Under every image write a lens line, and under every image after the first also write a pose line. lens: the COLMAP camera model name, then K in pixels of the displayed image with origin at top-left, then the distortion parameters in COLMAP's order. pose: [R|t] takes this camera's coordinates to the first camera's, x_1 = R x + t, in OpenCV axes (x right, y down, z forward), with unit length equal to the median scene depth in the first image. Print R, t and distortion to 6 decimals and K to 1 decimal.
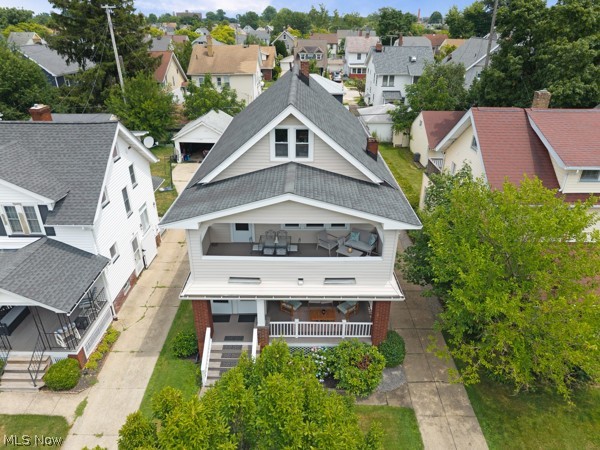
lens RADIAL K [[402.6, 0, 300.7], [0, 402.6, 222.1], [0, 0, 1]] dist [-0.027257, -0.002148]
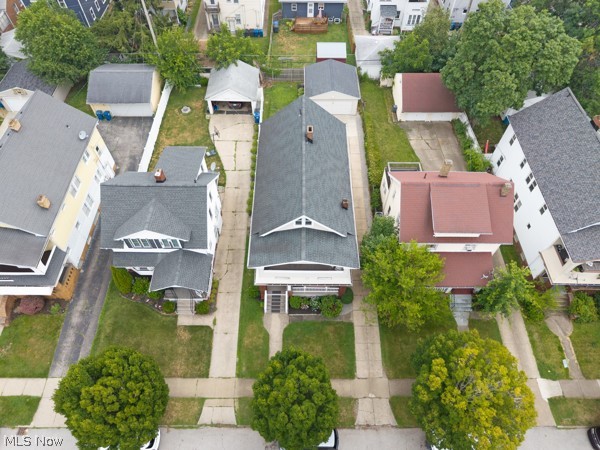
lens RADIAL K [[402.6, 0, 299.0], [0, 402.6, 227.0], [0, 0, 1]] dist [-0.027257, -0.002148]
pose [[0.999992, -0.000986, -0.003946, -0.034981], [0.002661, 0.892313, 0.451410, -1.060100], [0.003076, -0.451416, 0.892308, -0.841553]]
